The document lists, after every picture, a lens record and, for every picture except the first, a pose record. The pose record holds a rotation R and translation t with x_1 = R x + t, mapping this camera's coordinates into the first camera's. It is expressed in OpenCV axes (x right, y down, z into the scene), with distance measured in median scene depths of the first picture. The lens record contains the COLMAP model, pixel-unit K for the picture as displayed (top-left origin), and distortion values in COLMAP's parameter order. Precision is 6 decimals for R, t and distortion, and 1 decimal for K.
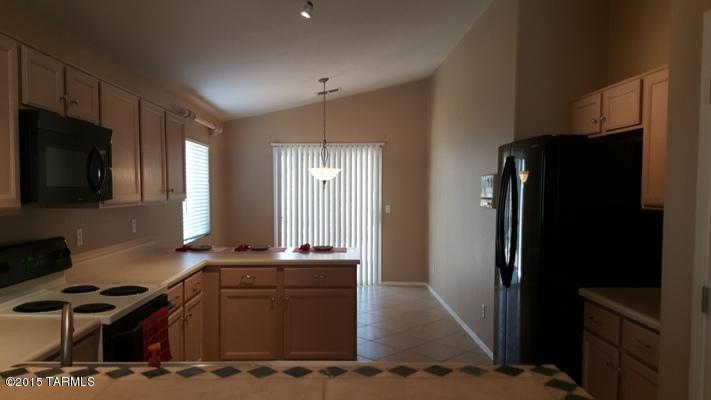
lens RADIAL K [[539.2, 0, 355.5], [0, 539.2, 200.0], [0, 0, 1]] dist [0.085322, -0.001174]
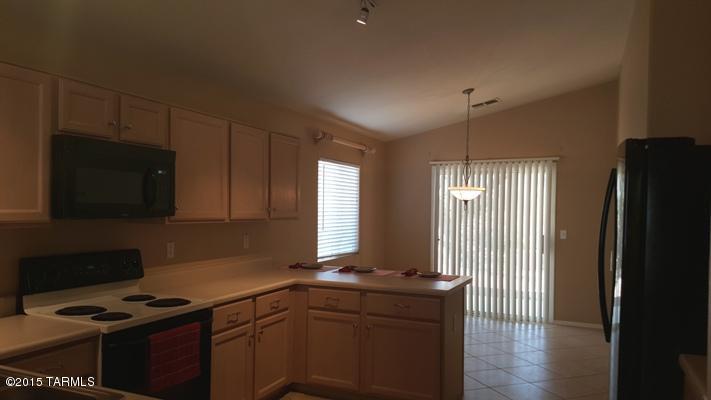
lens RADIAL K [[539.2, 0, 355.5], [0, 539.2, 200.0], [0, 0, 1]] dist [0.085322, -0.001174]
pose [[0.900765, 0.002350, -0.434301, 0.195380], [-0.019814, 0.999167, -0.035687, -0.000462], [0.433855, 0.040751, 0.900061, 0.110807]]
